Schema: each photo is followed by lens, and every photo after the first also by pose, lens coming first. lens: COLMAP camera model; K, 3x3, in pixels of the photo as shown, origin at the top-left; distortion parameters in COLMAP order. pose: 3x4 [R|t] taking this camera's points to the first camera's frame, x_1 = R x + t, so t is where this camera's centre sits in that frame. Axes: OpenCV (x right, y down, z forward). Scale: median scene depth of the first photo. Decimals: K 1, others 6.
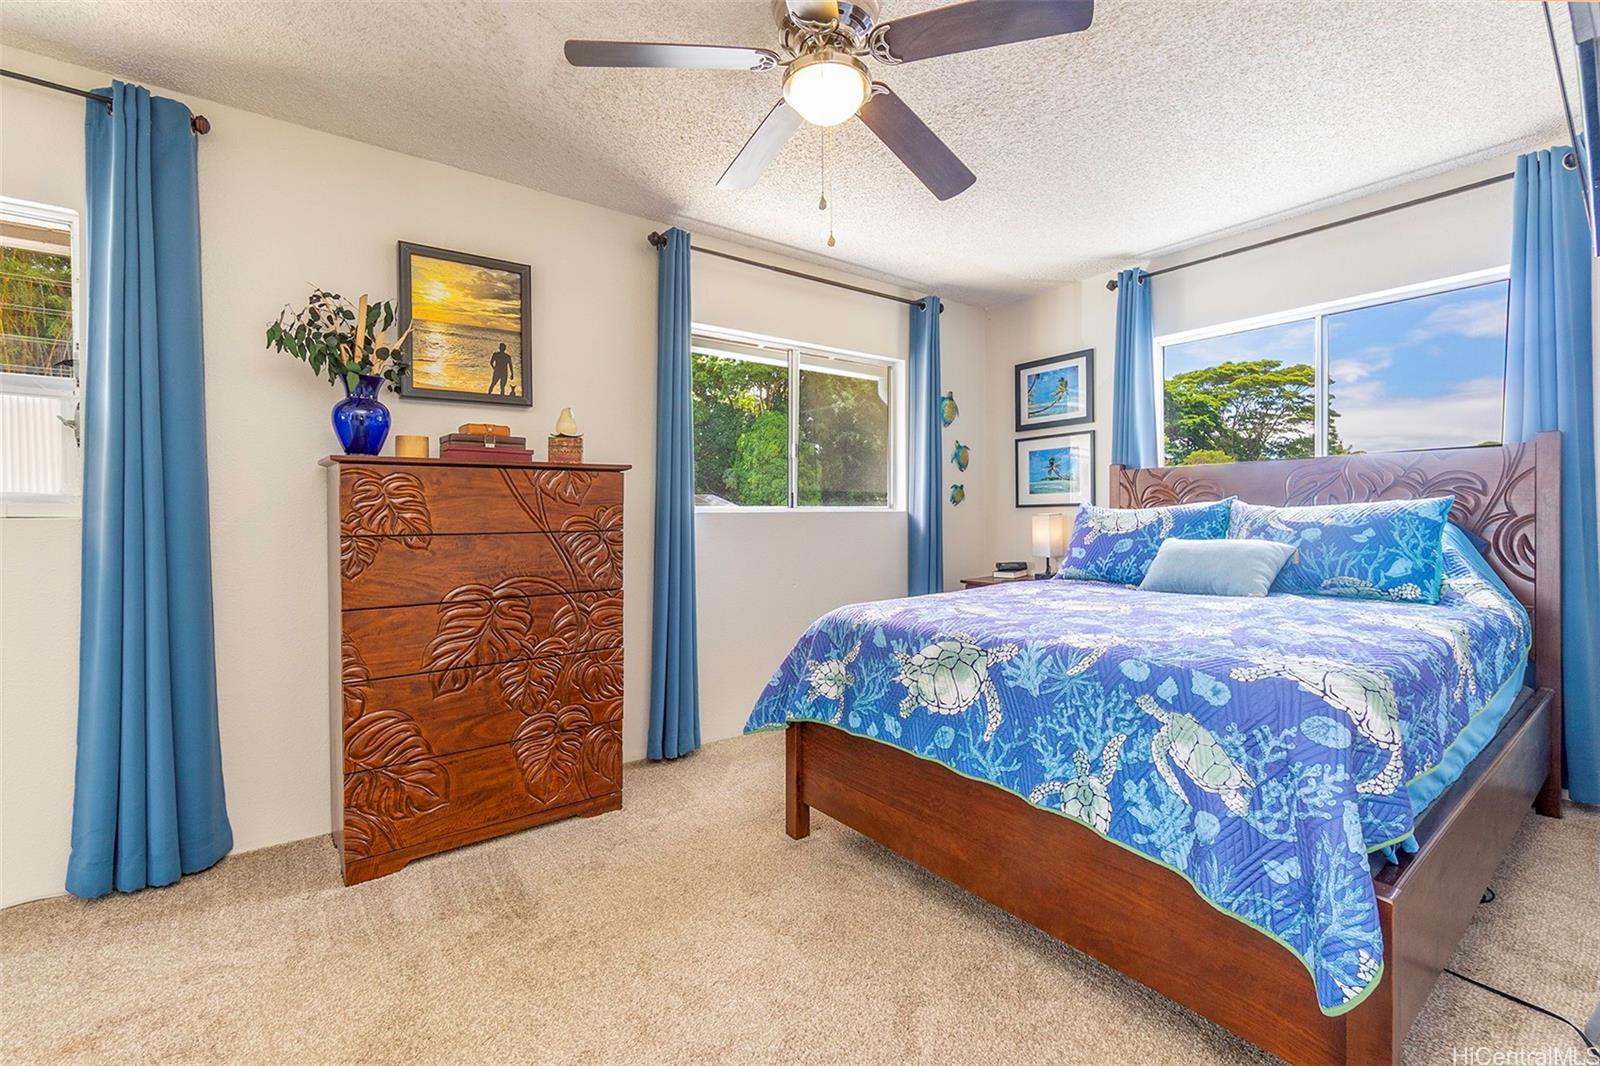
lens RADIAL K [[703.3, 0, 800.6], [0, 703.3, 525.2], [0, 0, 1]] dist [-0.000470, -0.000073]
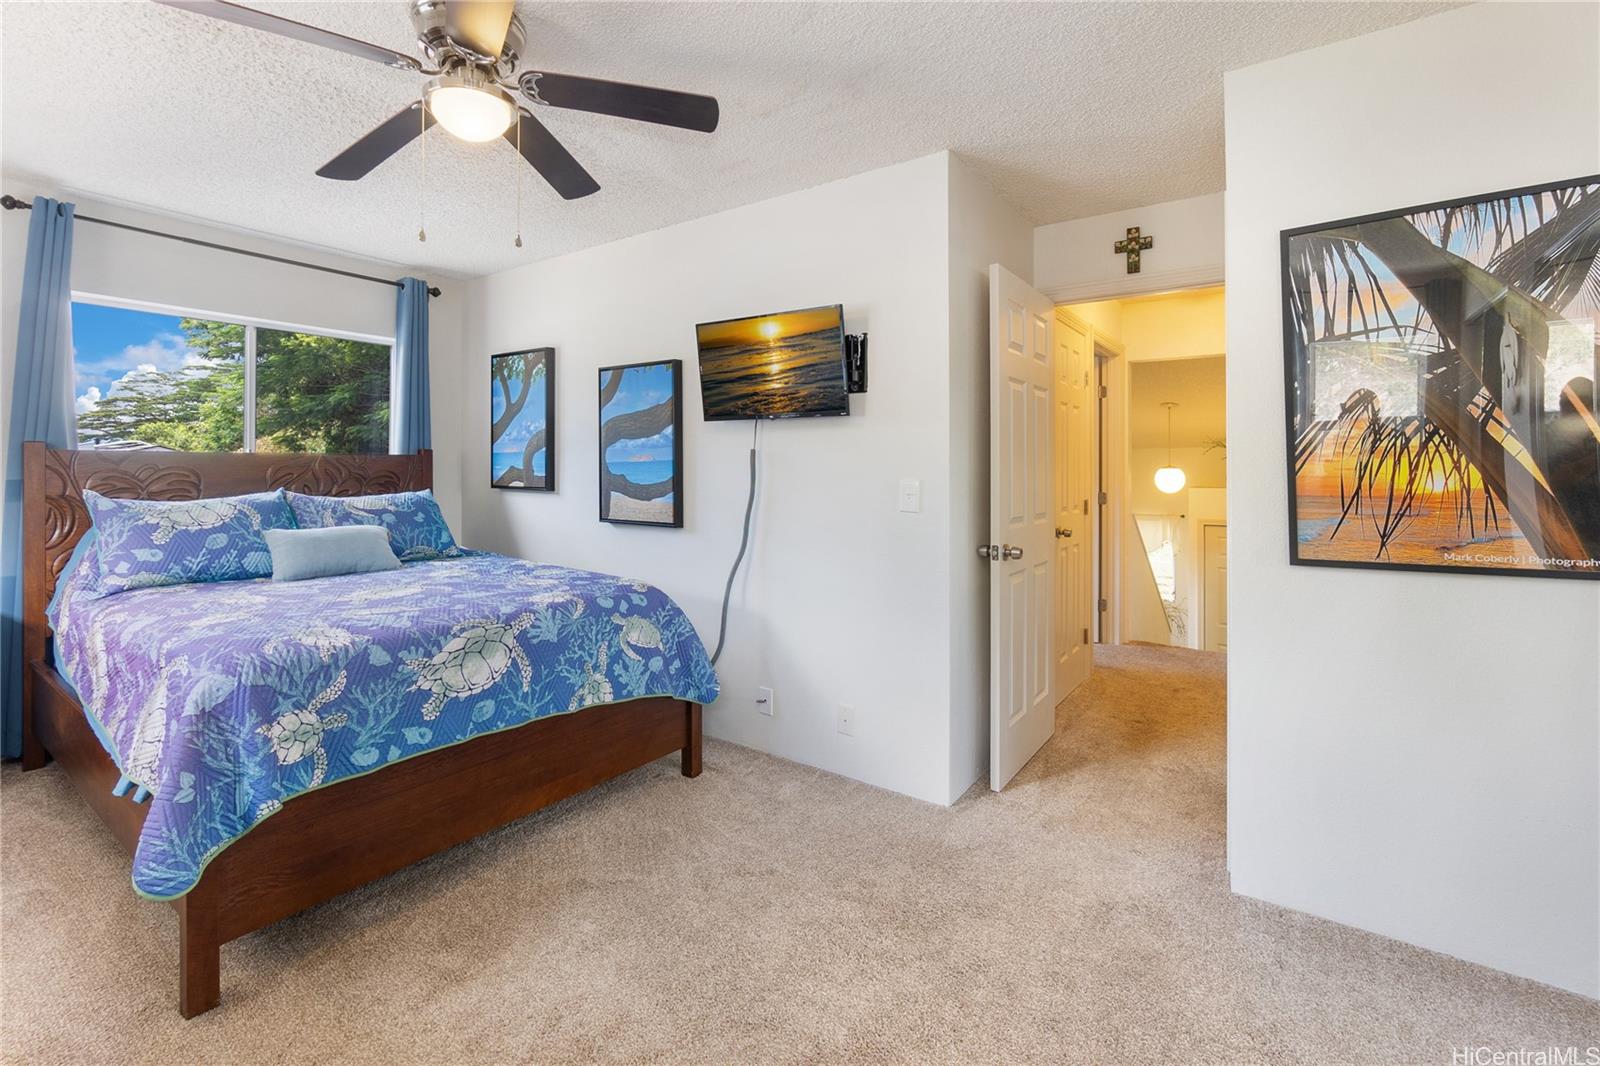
lens RADIAL K [[715.1, 0, 777.6], [0, 715.1, 470.9], [0, 0, 1]] dist [-0.000400, -0.000037]
pose [[-0.273109, 0.008696, 0.961944, -1.122427], [0.010120, 0.999930, -0.006166, -0.086208], [-0.961930, 0.008051, -0.273178, 0.899185]]
